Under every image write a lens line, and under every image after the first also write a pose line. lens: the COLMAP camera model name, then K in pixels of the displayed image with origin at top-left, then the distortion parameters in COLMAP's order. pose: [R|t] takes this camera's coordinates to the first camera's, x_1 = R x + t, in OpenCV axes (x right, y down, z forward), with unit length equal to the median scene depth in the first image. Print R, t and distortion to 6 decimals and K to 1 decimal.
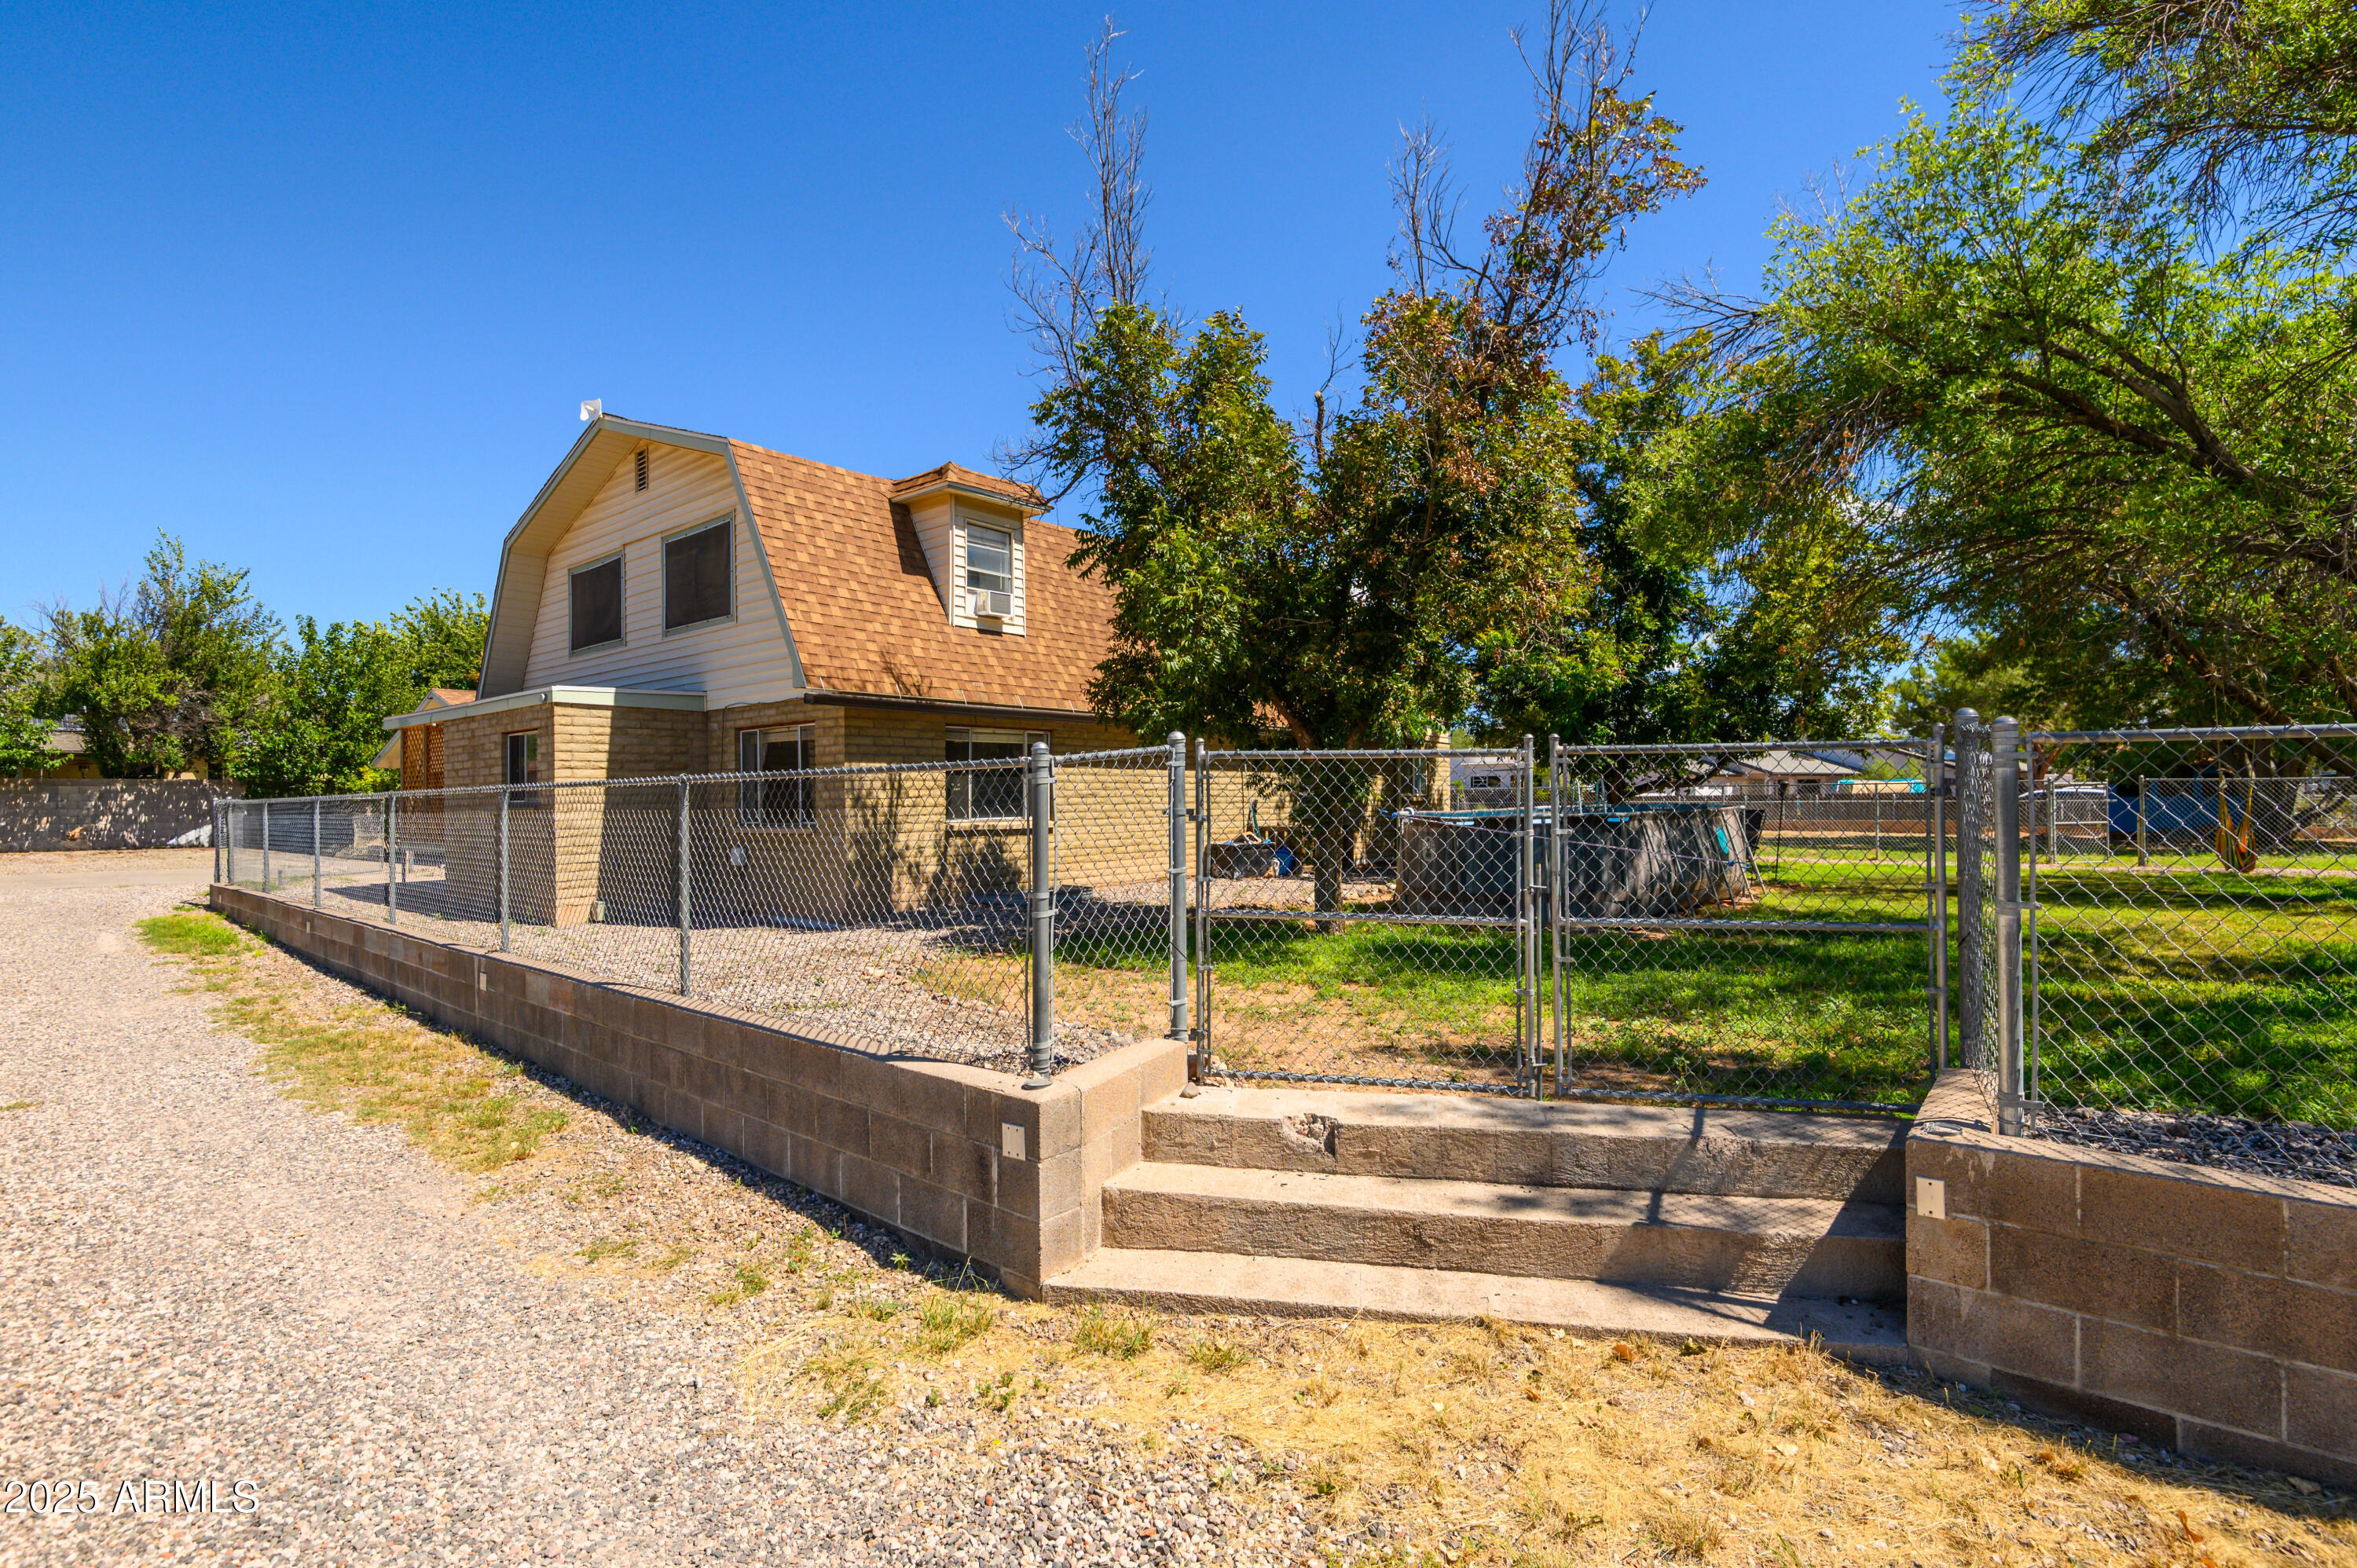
lens RADIAL K [[1081.0, 0, 1171.8], [0, 1081.0, 777.5], [0, 0, 1]] dist [-0.005534, -0.000663]
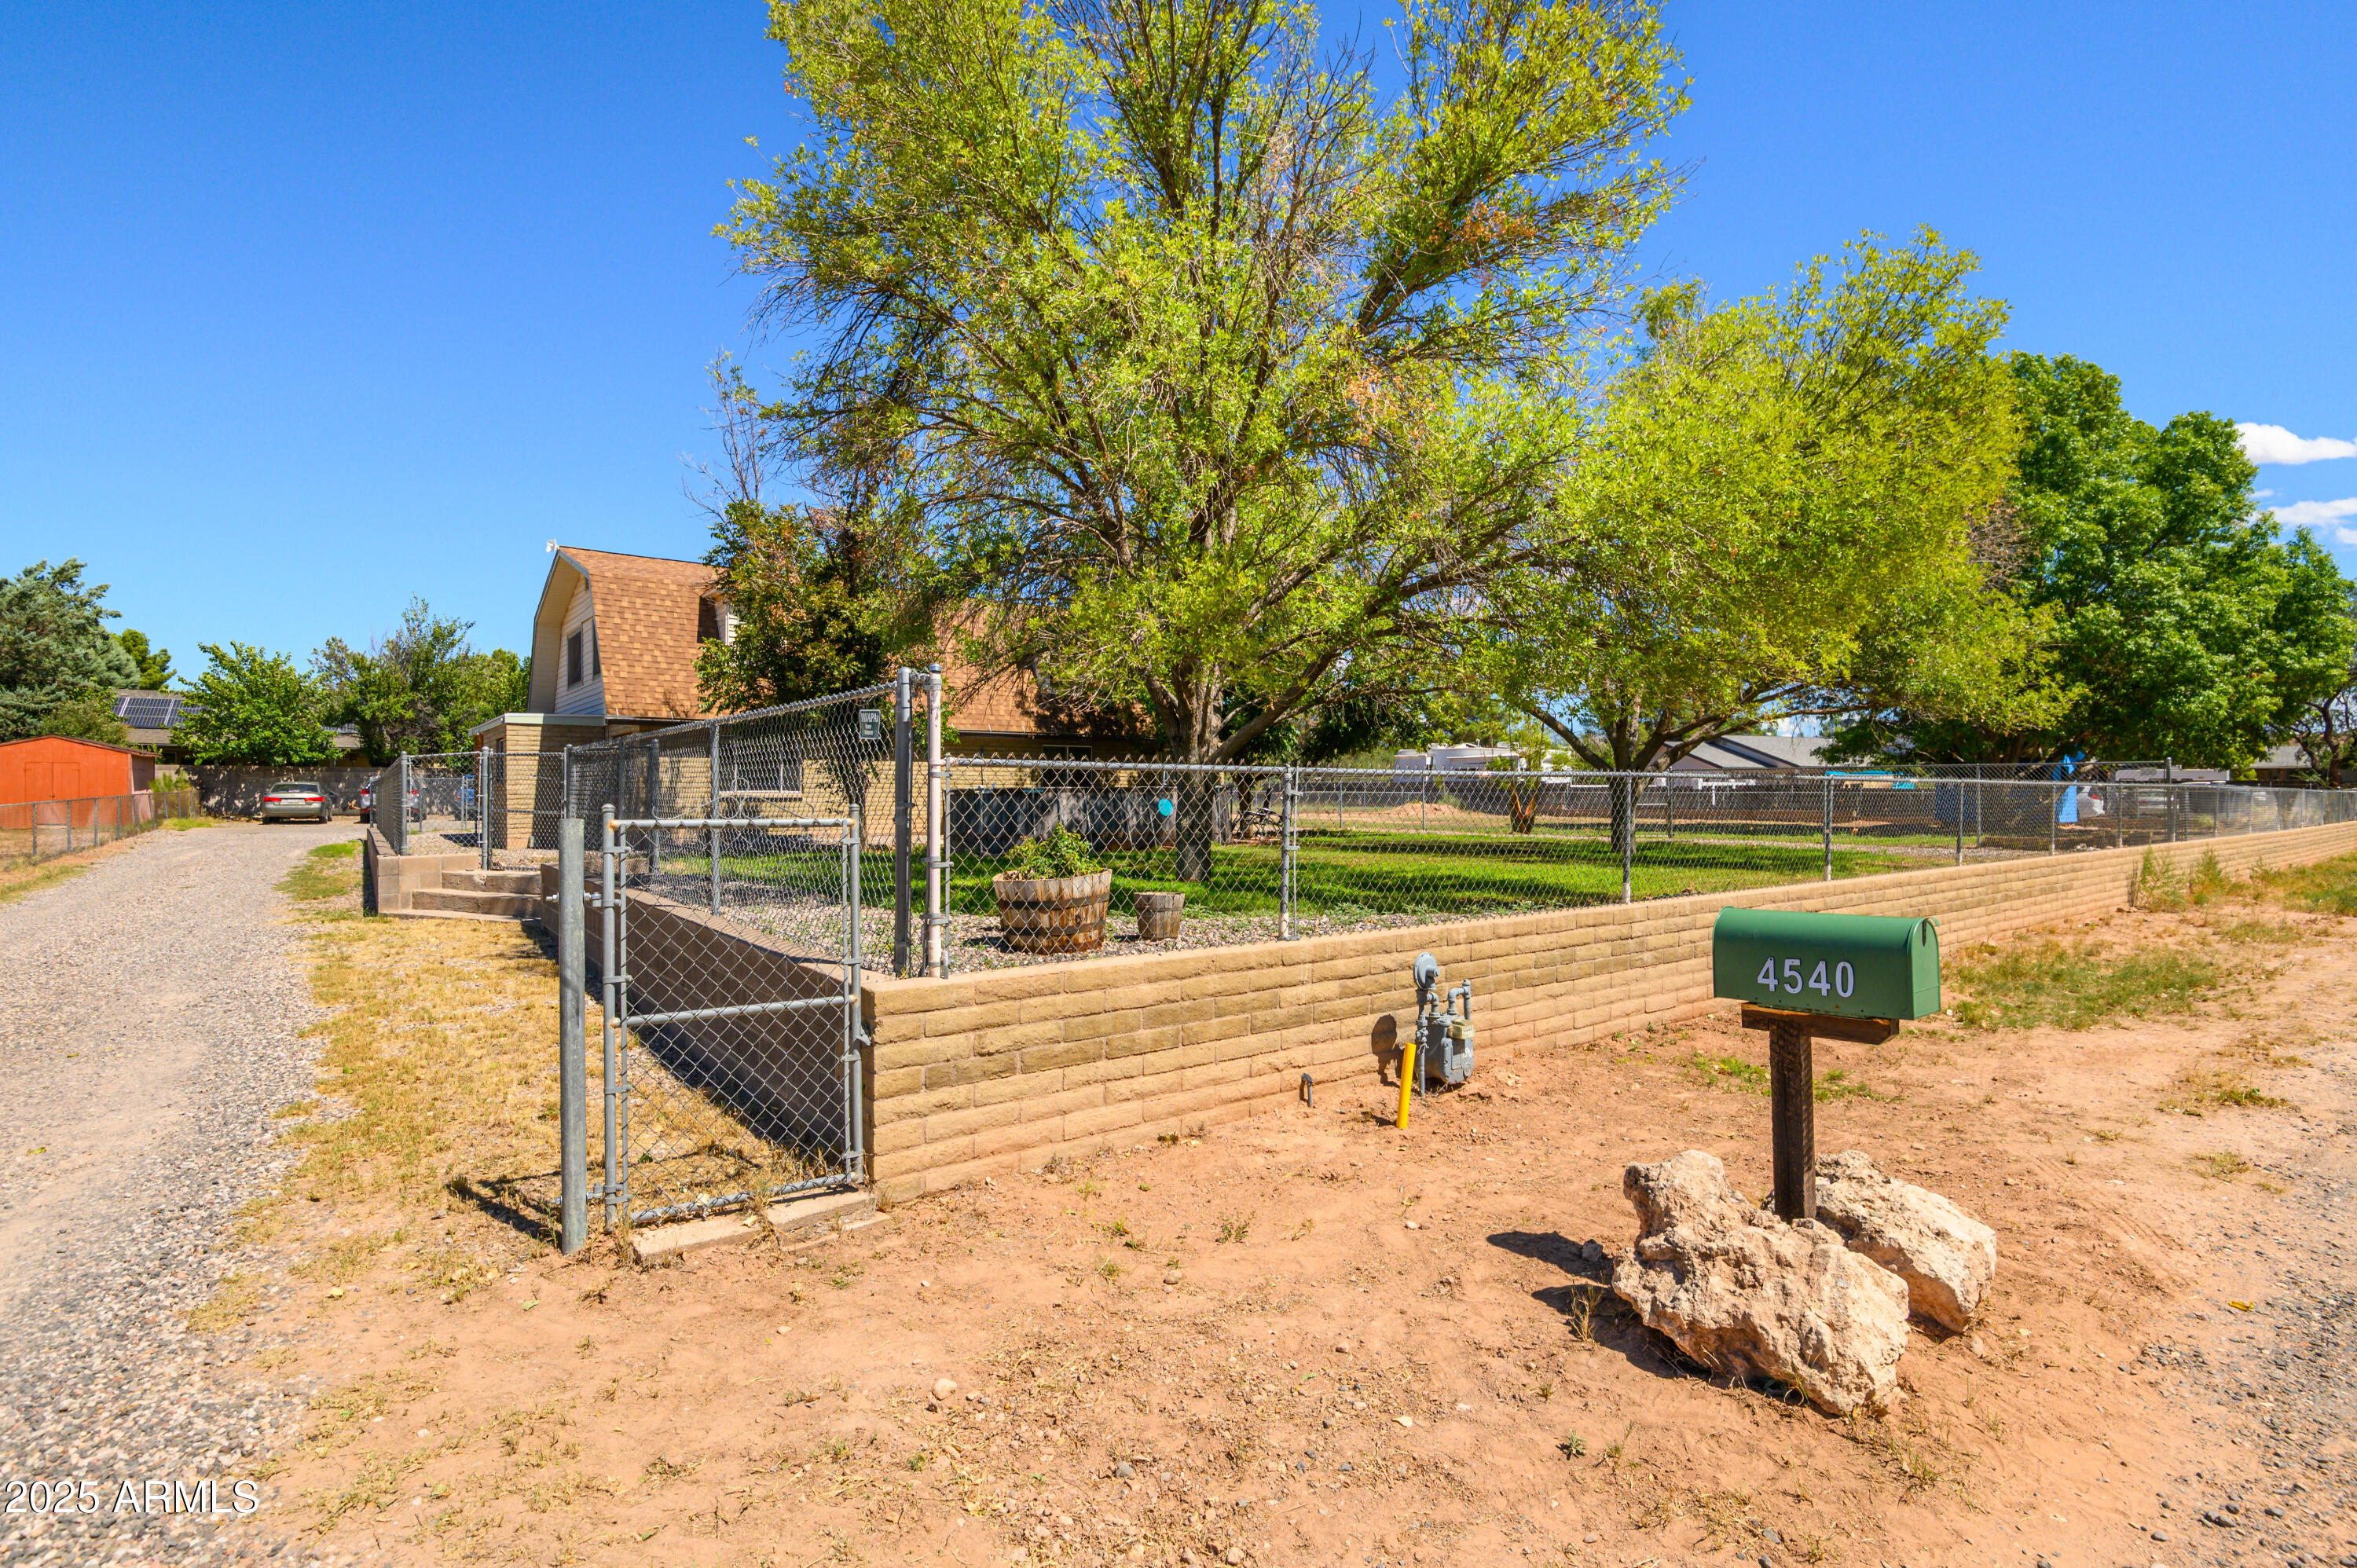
lens RADIAL K [[1081.0, 0, 1181.3], [0, 1081.0, 786.8], [0, 0, 1]] dist [-0.005534, -0.000663]
pose [[0.980455, 0.007124, -0.196613, 0.827011], [-0.004465, 0.999892, 0.013967, 0.005590], [0.196692, -0.012817, 0.980382, -0.495541]]
